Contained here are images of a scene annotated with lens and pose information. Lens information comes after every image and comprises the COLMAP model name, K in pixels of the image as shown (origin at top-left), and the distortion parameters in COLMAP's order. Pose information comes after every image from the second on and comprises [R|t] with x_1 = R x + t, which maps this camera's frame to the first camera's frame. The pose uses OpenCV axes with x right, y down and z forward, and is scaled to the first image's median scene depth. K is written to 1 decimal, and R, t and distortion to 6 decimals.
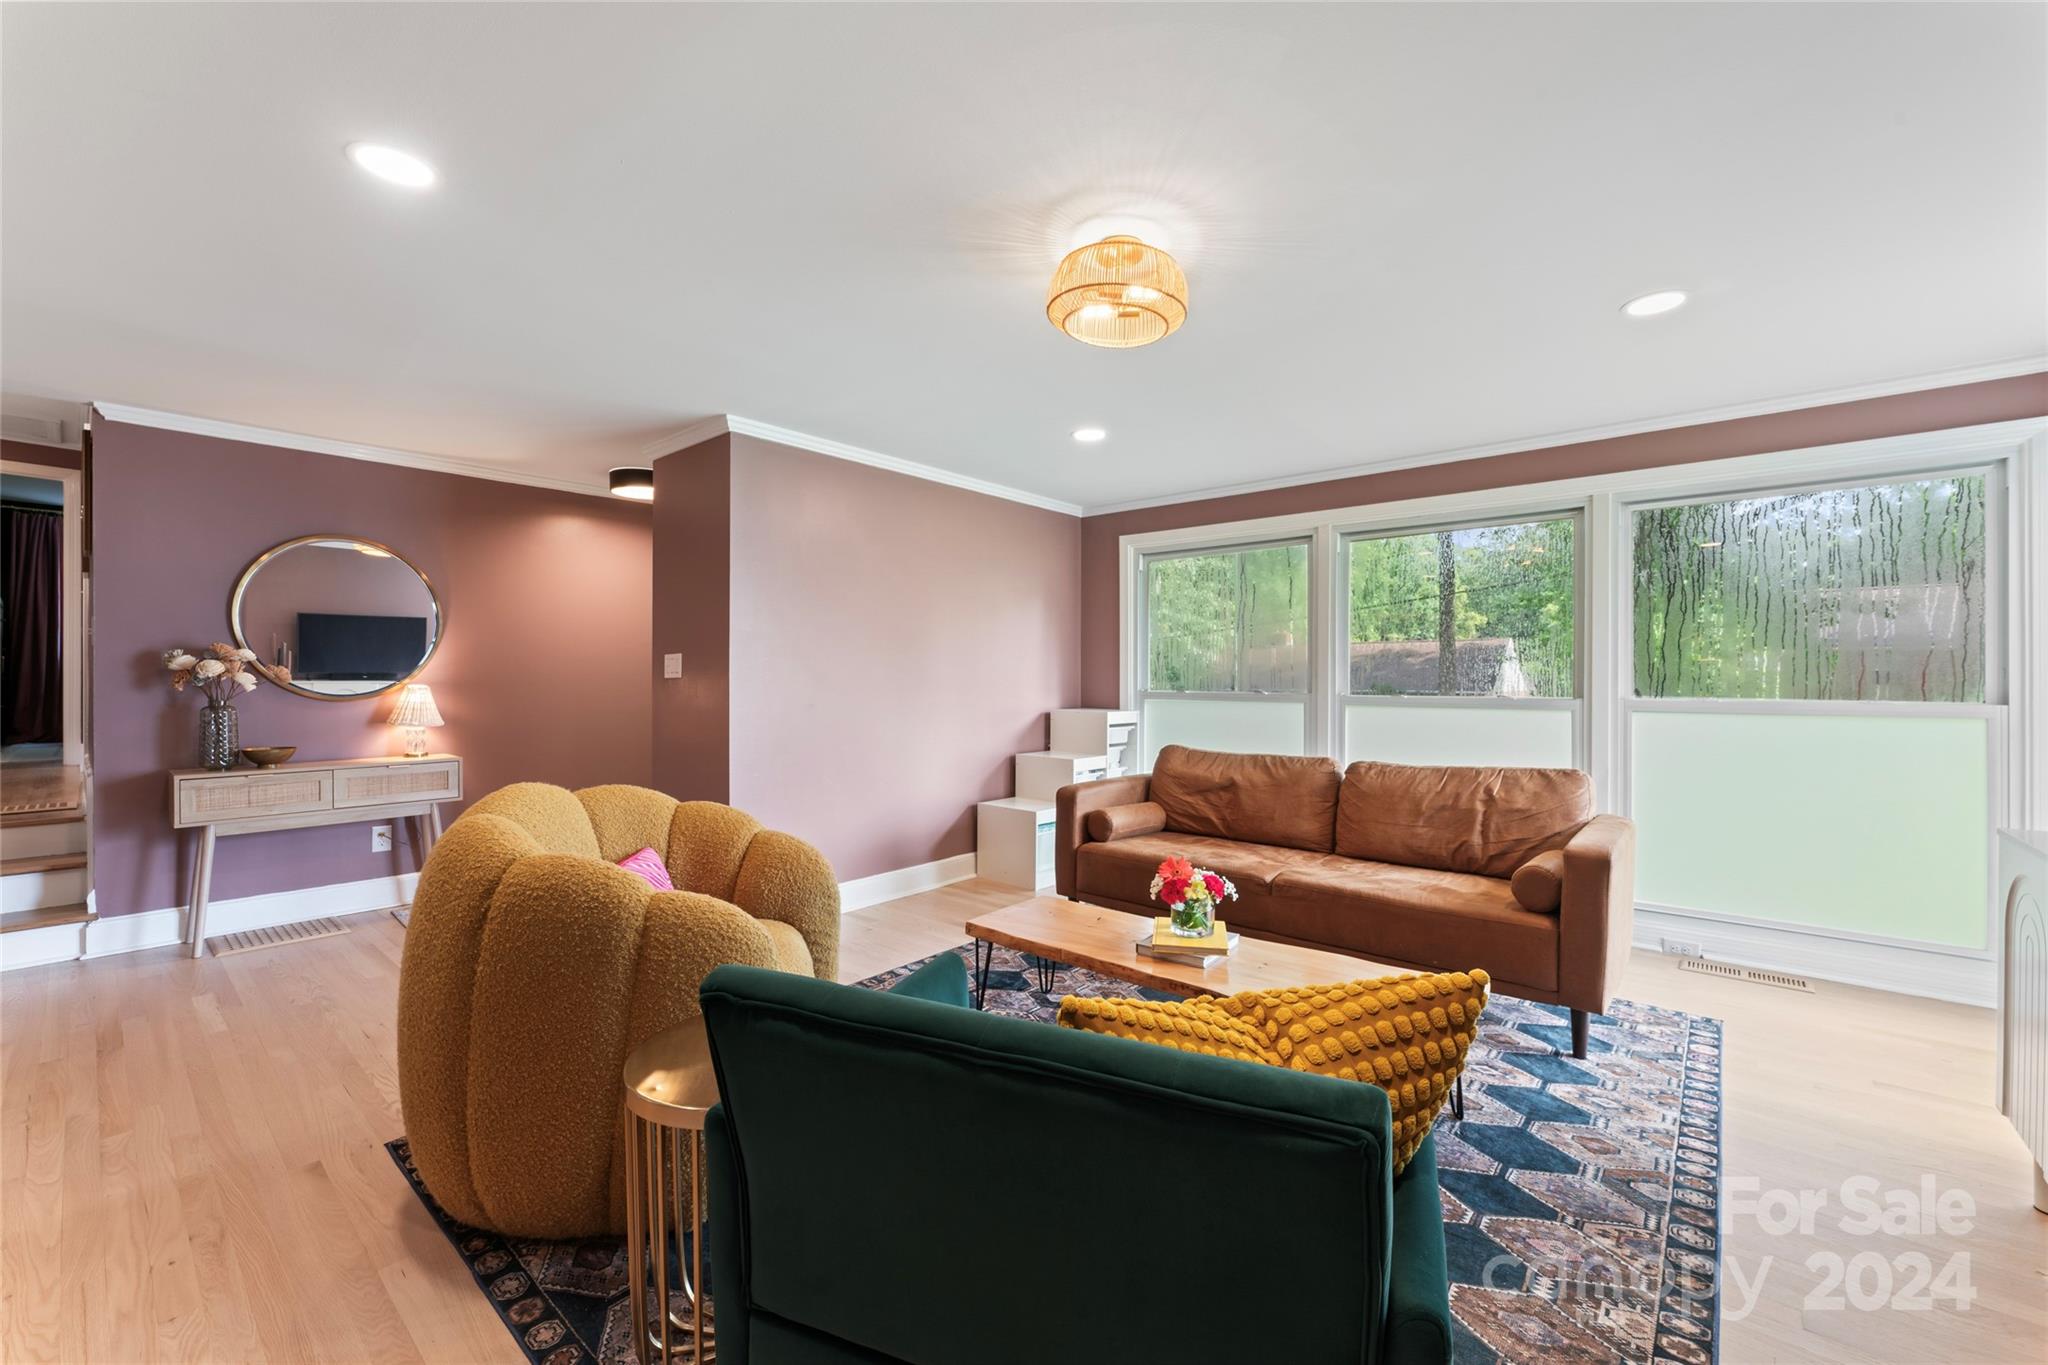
lens RADIAL K [[829.9, 0, 1012.4], [0, 829.9, 671.0], [0, 0, 1]] dist [0.024773, 0.000042]
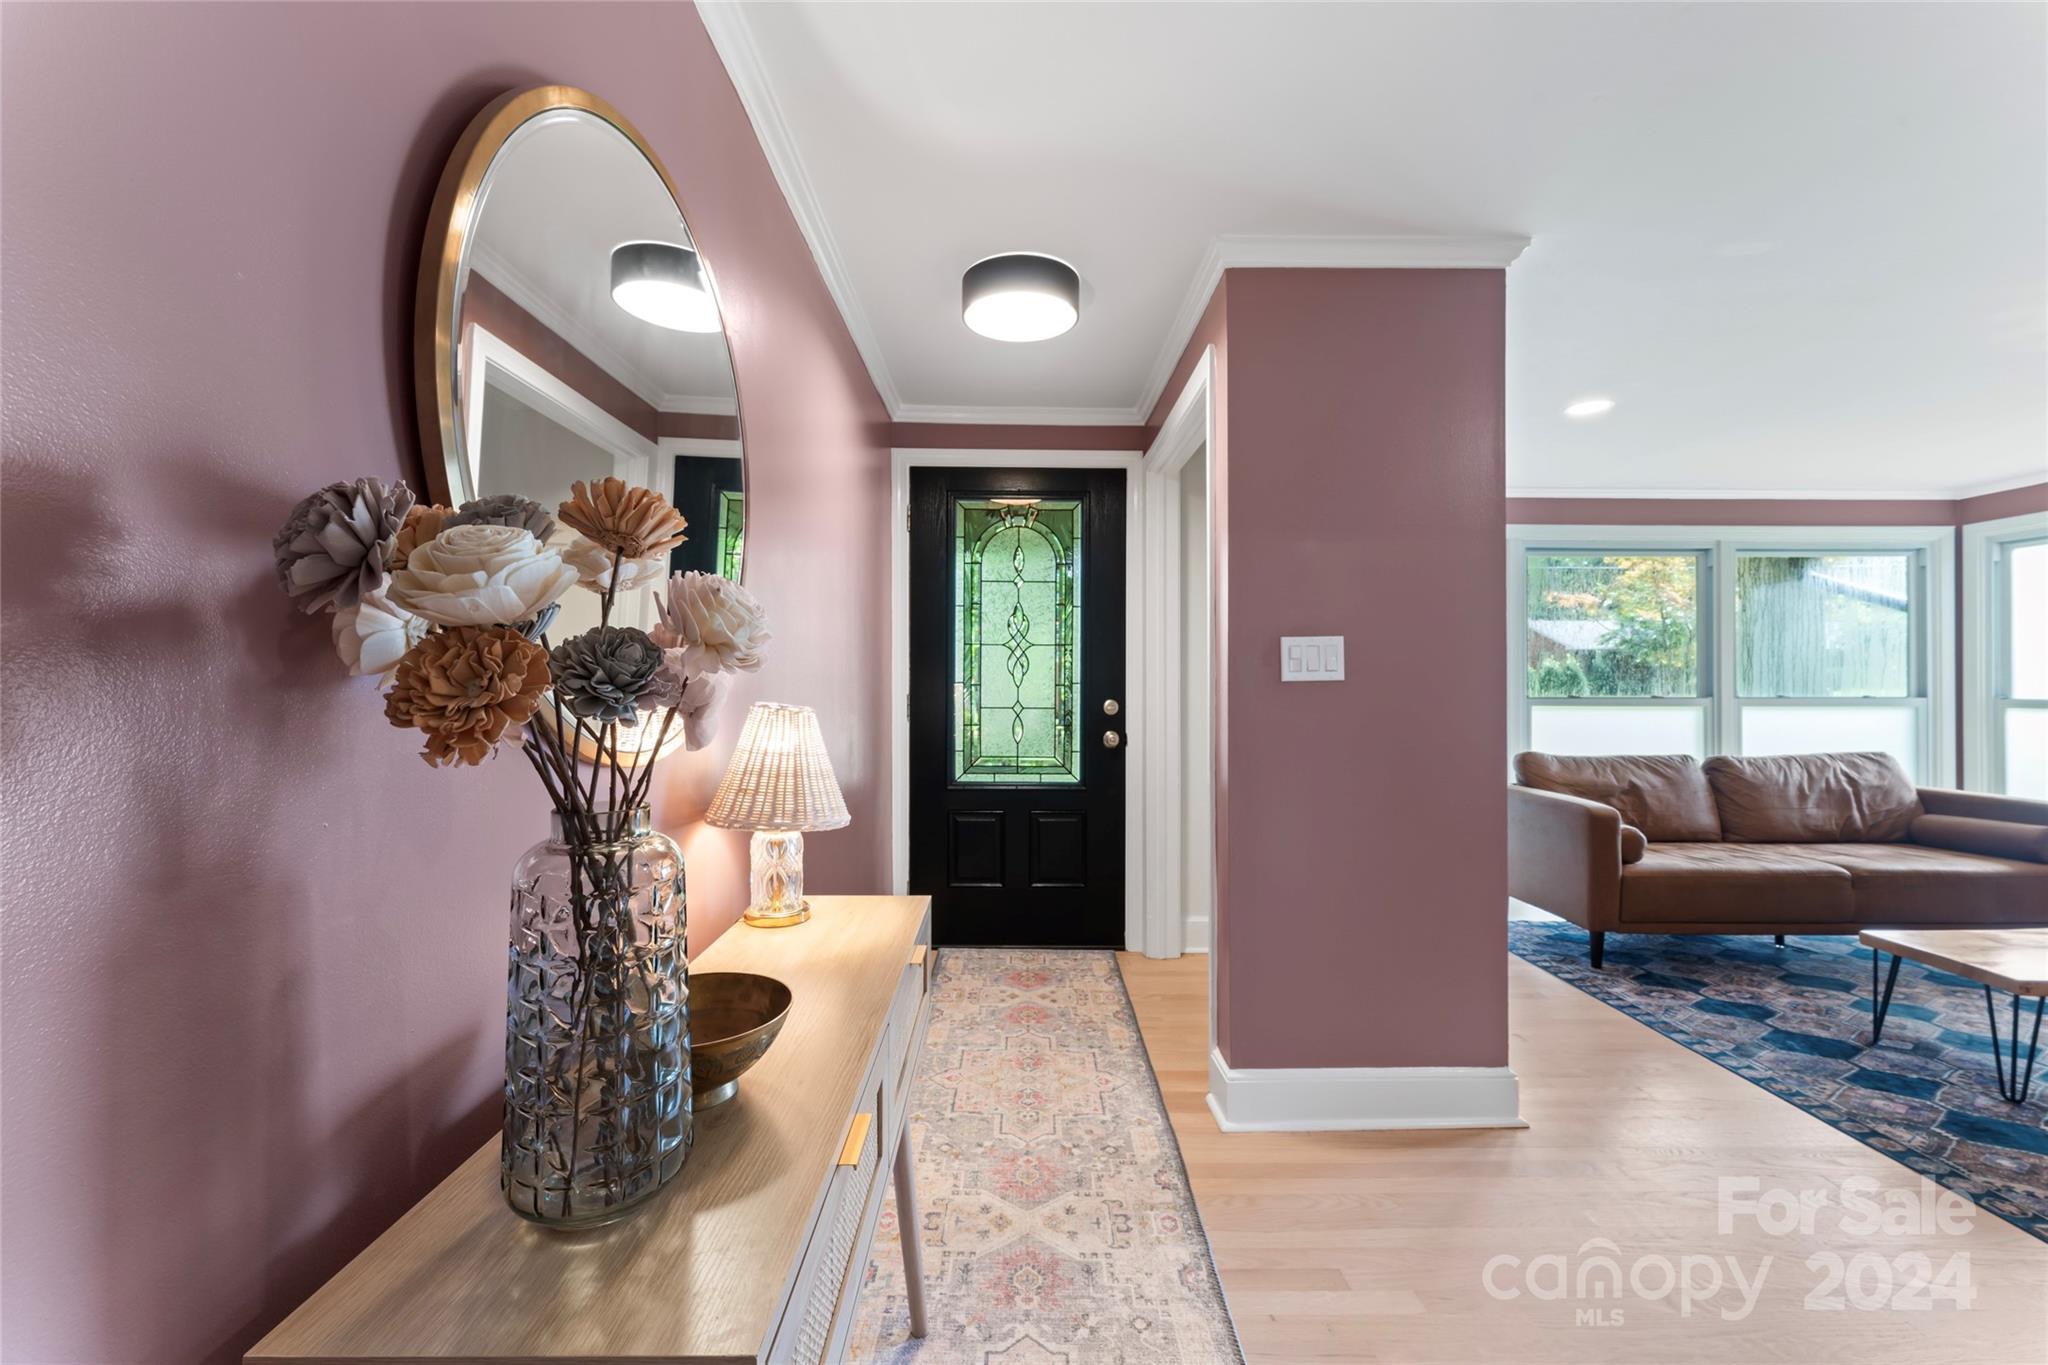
lens RADIAL K [[801.8, 0, 1018.8], [0, 801.8, 690.7], [0, 0, 1]] dist [0.001872, 0.000390]
pose [[0.743752, -0.014605, 0.668296, -0.985878], [-0.007366, 0.999522, 0.030041, -0.005848], [-0.668415, -0.027266, 0.743289, 0.808349]]
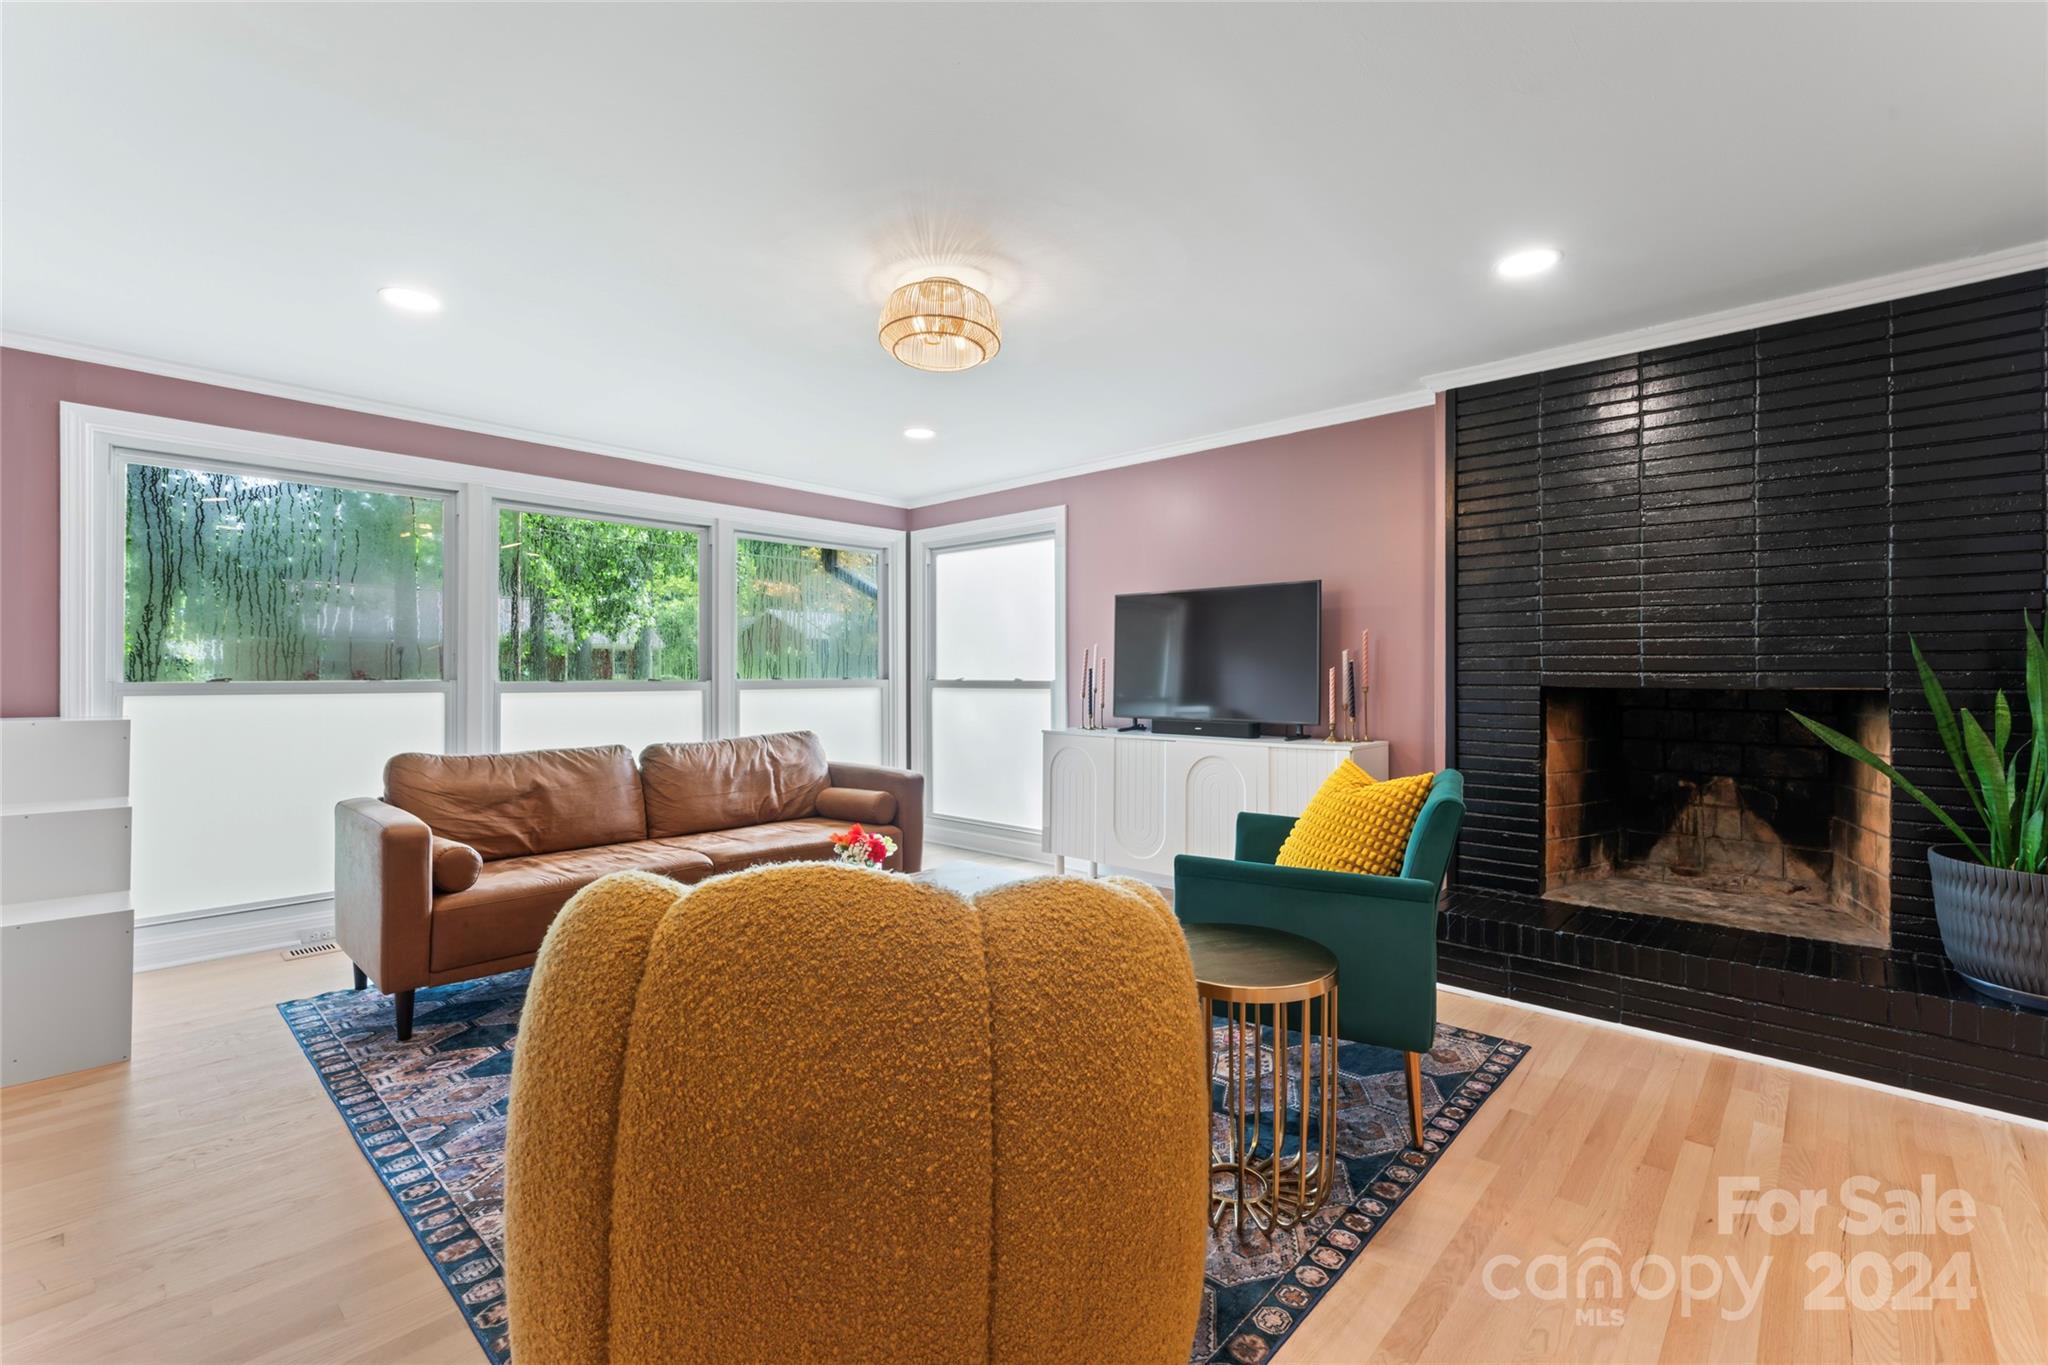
lens RADIAL K [[868.9, 0, 1028.9], [0, 868.9, 673.2], [0, 0, 1]] dist [-0.017386, -0.000024]
pose [[0.025801, -0.010790, 0.999609, -0.620143], [-0.019749, 0.999741, 0.011301, -0.000364], [-0.999472, -0.020033, 0.025581, 0.502245]]
